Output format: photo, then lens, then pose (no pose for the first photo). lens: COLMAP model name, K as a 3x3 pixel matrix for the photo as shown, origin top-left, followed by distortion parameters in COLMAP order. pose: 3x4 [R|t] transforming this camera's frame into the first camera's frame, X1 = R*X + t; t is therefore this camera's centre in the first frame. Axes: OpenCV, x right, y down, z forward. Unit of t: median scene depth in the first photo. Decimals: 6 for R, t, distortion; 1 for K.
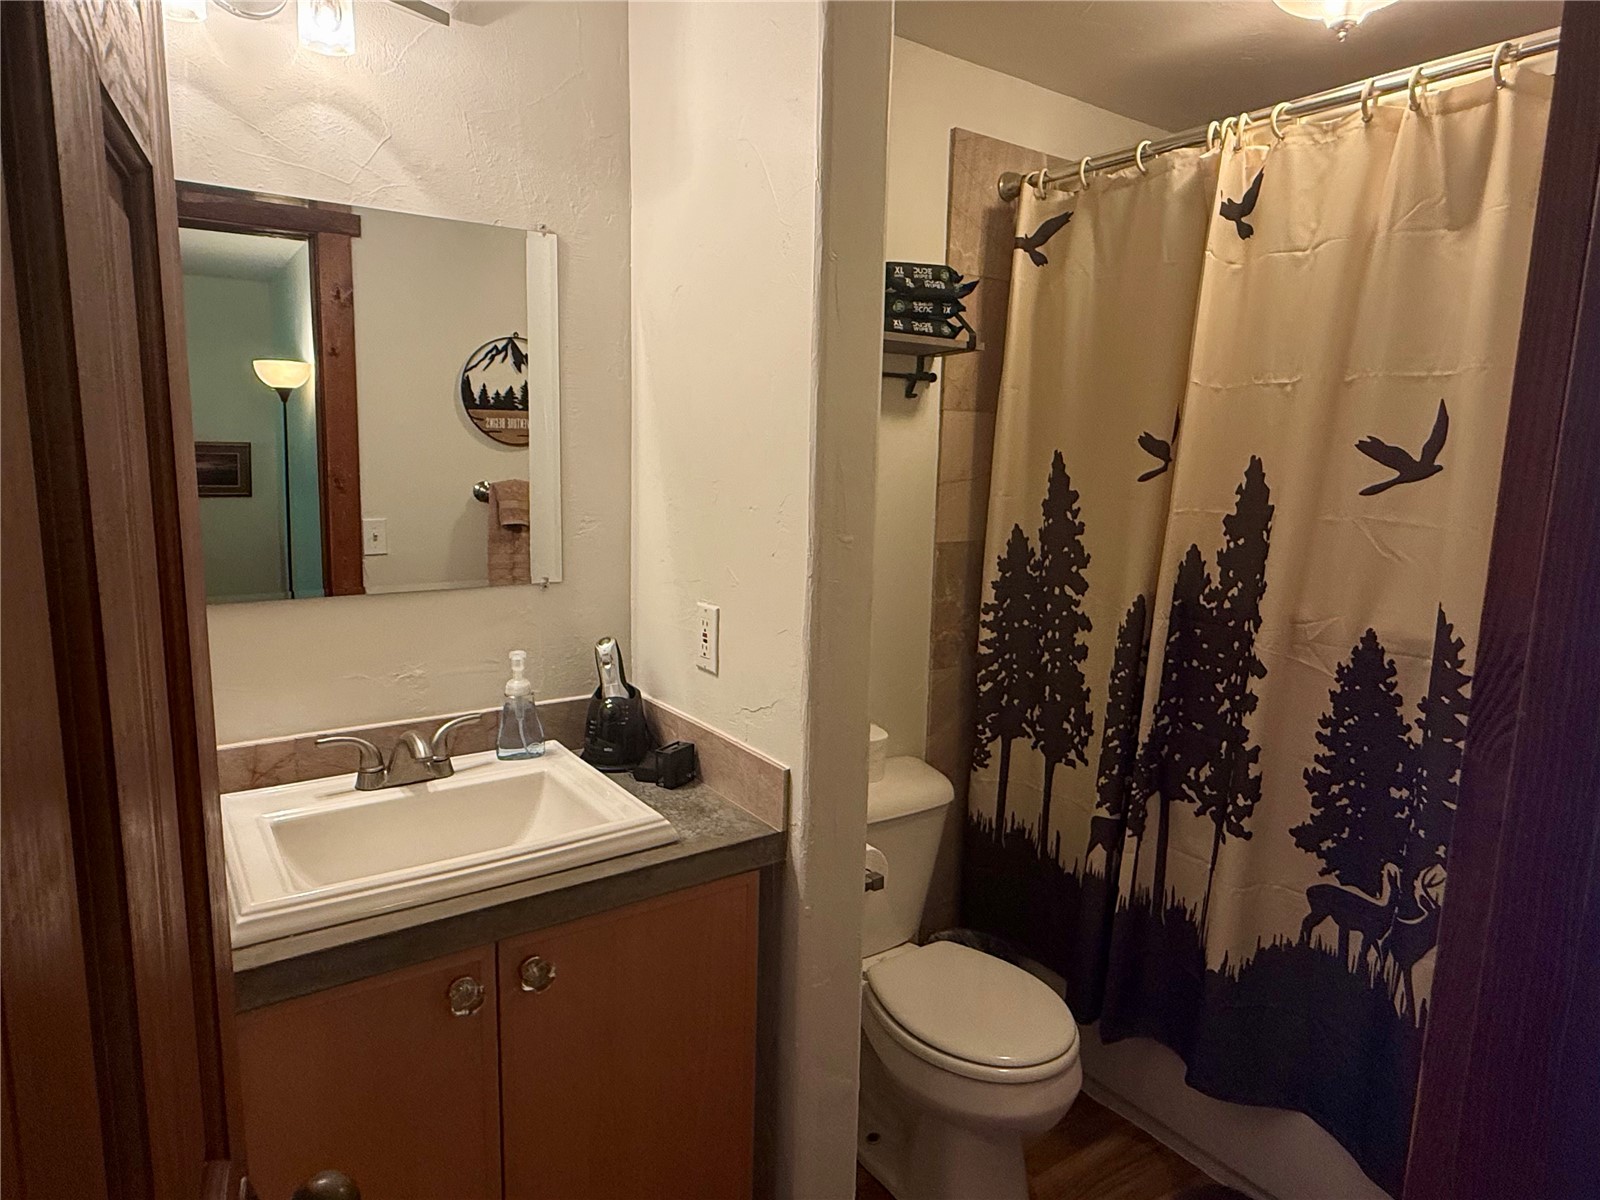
lens RADIAL K [[958.5, 0, 799.1], [0, 958.5, 597.9], [0, 0, 1]] dist [-0.006965, 0.001191]
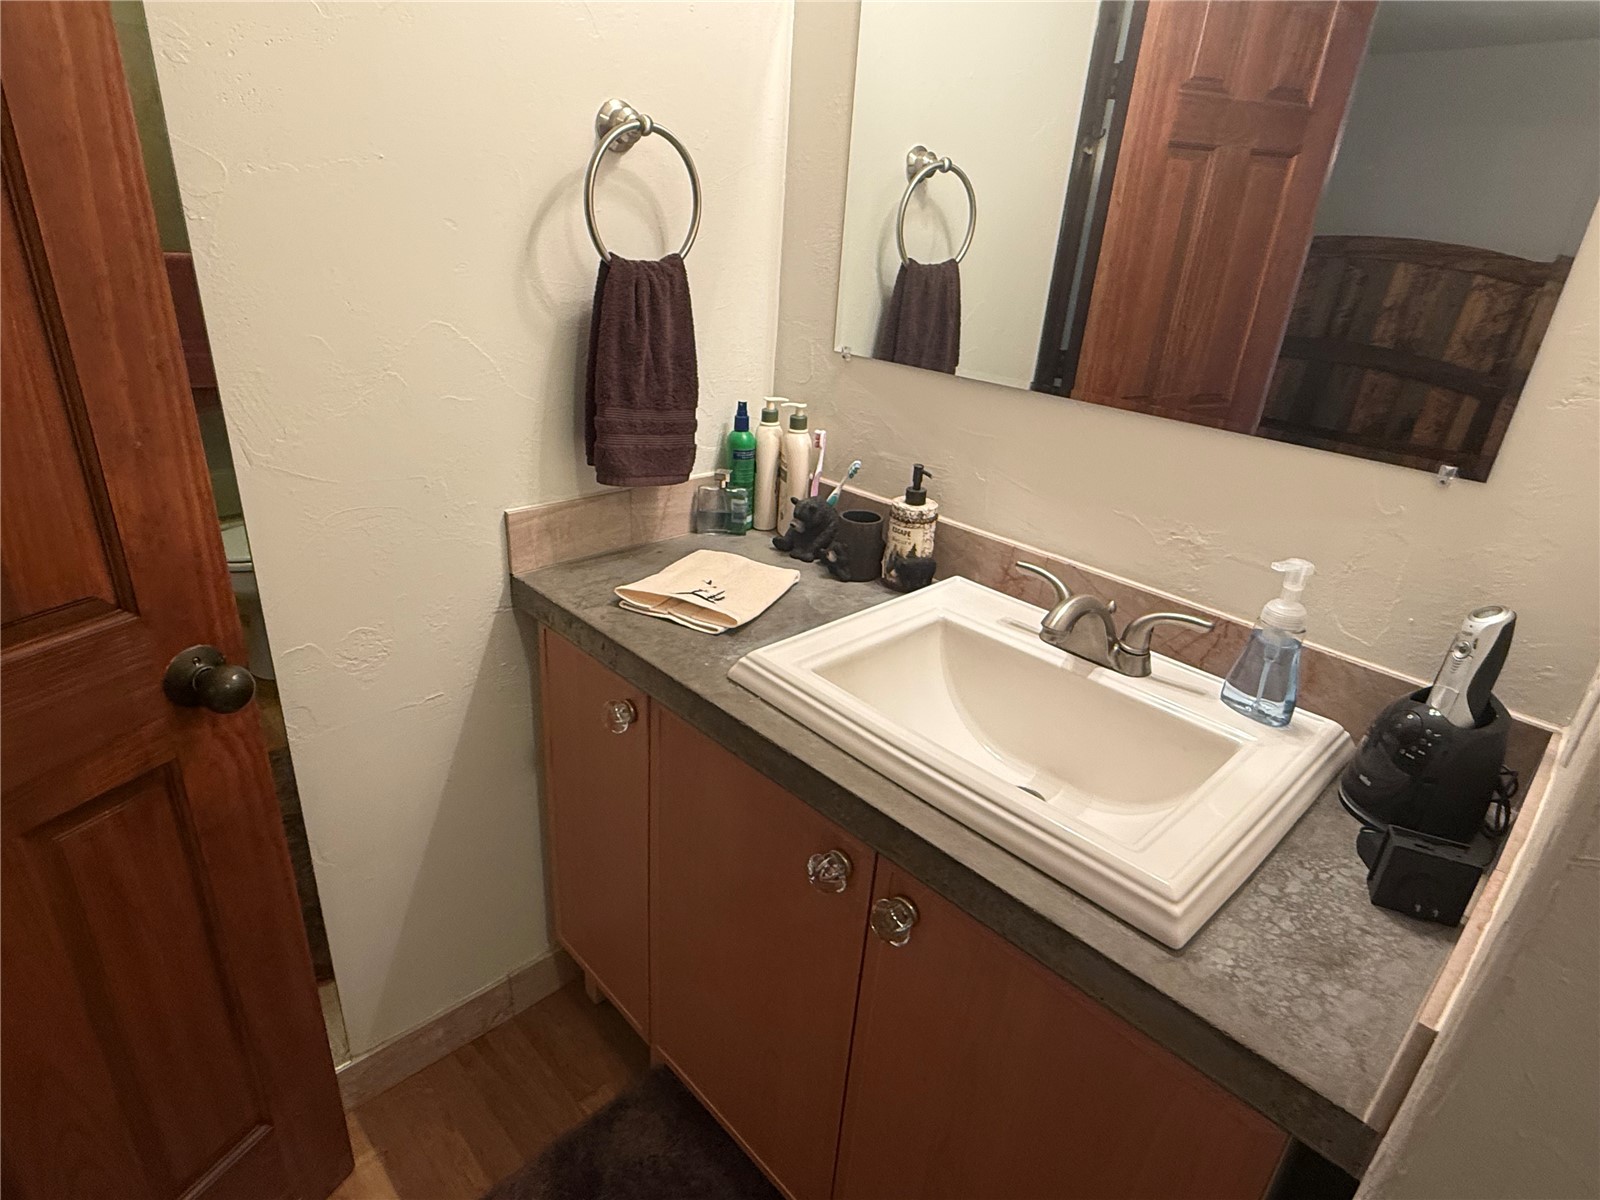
lens RADIAL K [[877.5, 0, 801.0], [0, 877.5, 606.0], [0, 0, 1]] dist [0.001001, -0.000128]
pose [[0.163181, 0.396076, -0.903601, 0.186118], [-0.225838, 0.906555, 0.356587, -0.049001], [0.960400, 0.145880, 0.237382, 0.558879]]
